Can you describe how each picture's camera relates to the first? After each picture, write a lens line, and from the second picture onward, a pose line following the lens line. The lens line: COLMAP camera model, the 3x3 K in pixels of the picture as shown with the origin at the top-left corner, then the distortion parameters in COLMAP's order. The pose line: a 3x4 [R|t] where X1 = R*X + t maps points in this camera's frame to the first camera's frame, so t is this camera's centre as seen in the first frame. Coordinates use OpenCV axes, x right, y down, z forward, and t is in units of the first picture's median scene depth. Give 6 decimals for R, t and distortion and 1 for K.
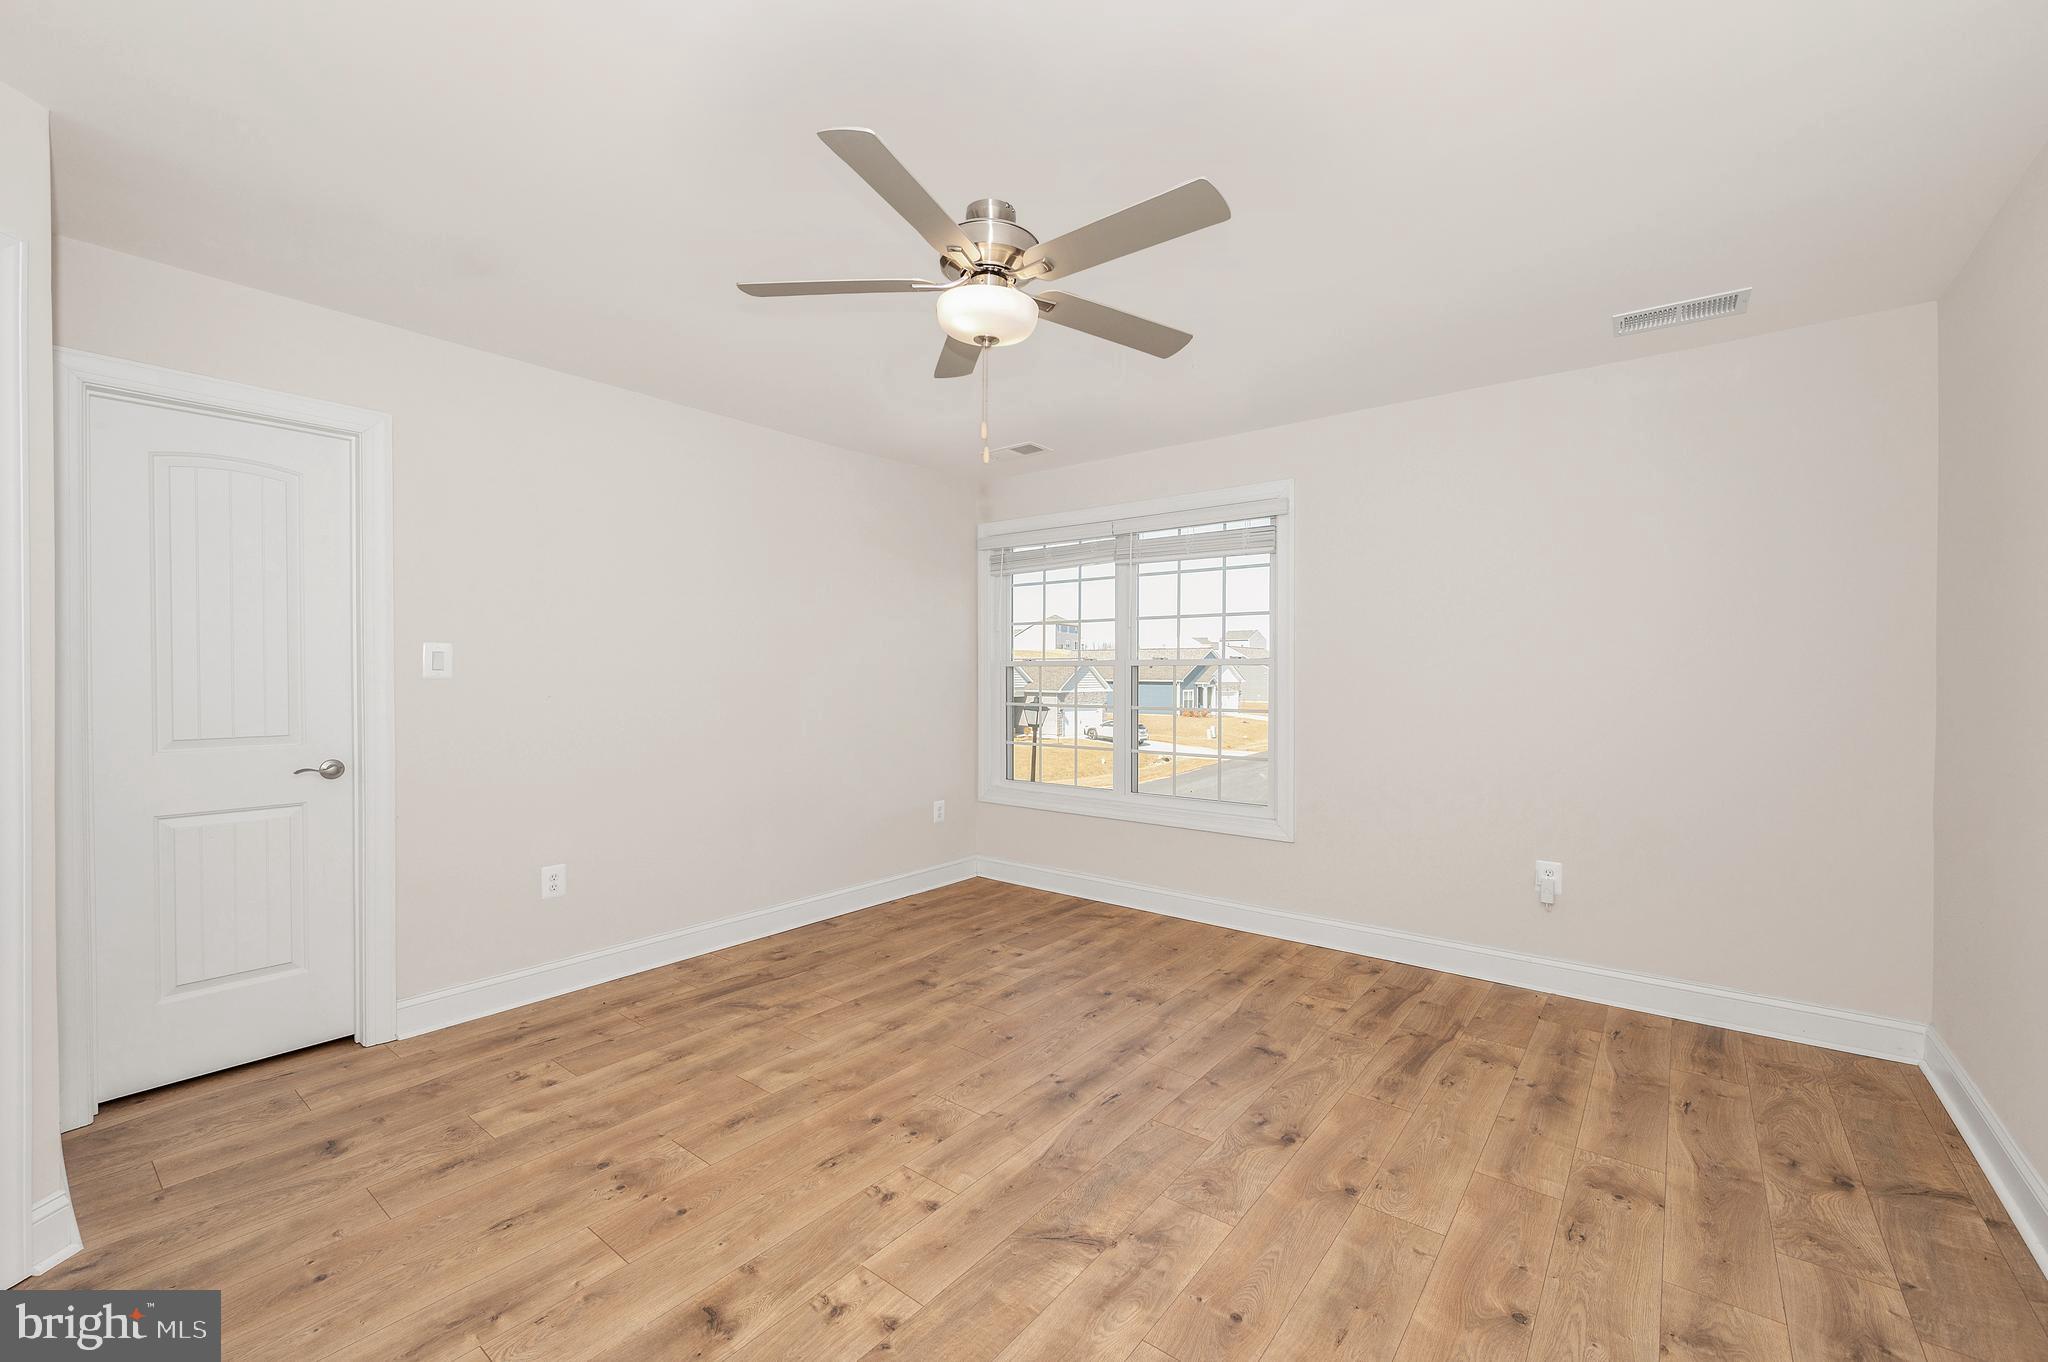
lens RADIAL K [[831.4, 0, 1024.5], [0, 831.4, 681.9], [0, 0, 1]] dist [-0.002626, -0.000594]
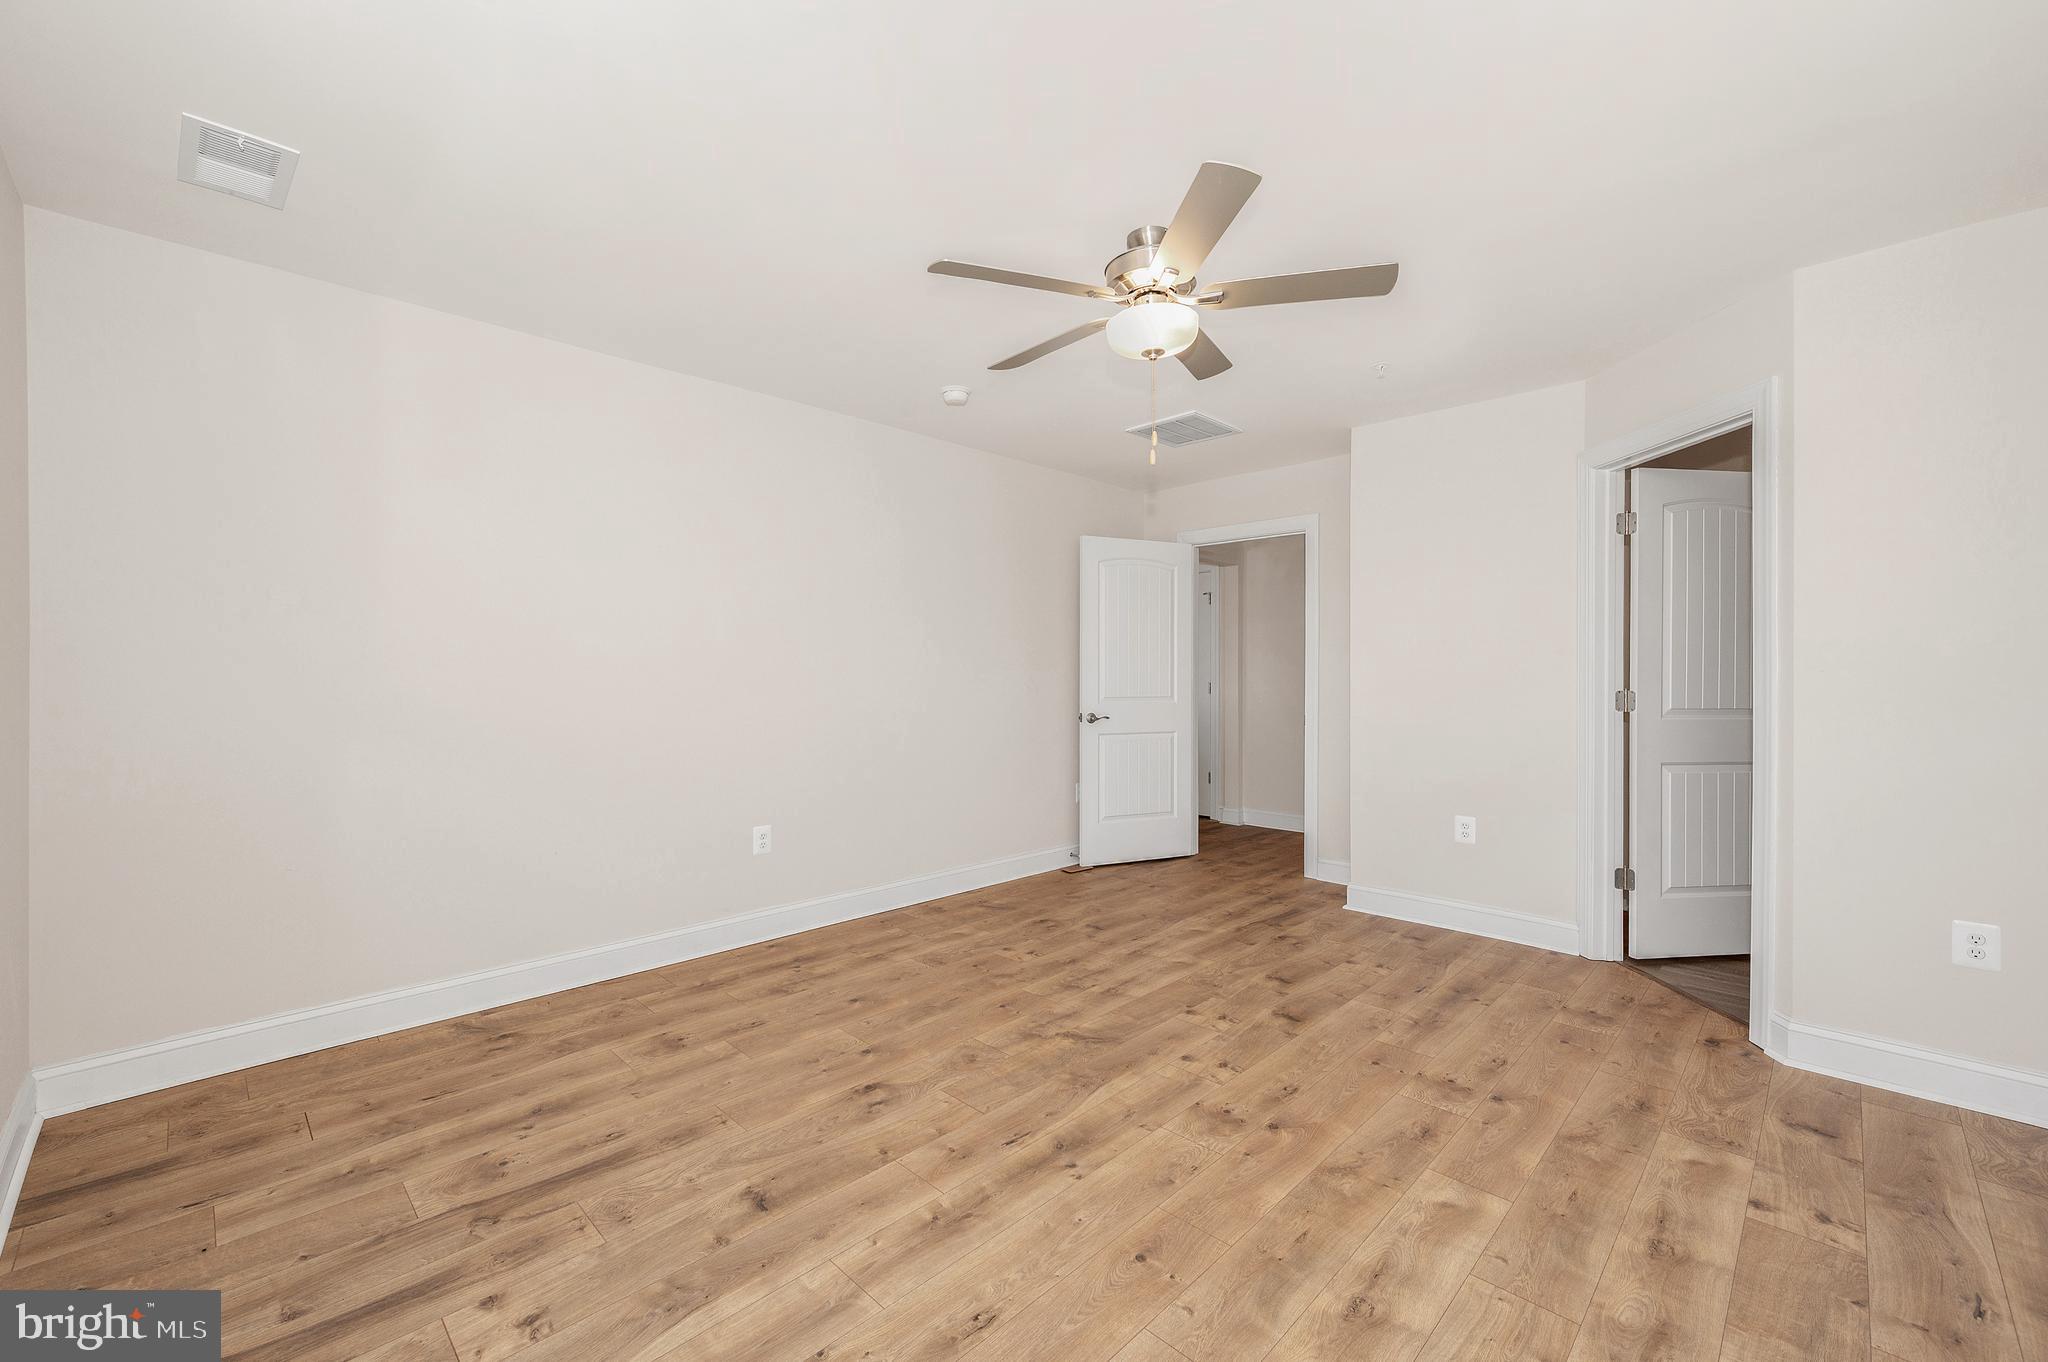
lens RADIAL K [[831.4, 0, 1022.8], [0, 831.4, 677.5], [0, 0, 1]] dist [-0.002626, -0.000594]
pose [[-0.993248, -0.002797, 0.115973, -0.003293], [-0.001577, 0.999943, 0.010605, 0.006527], [-0.115996, 0.010350, -0.993196, 2.091875]]
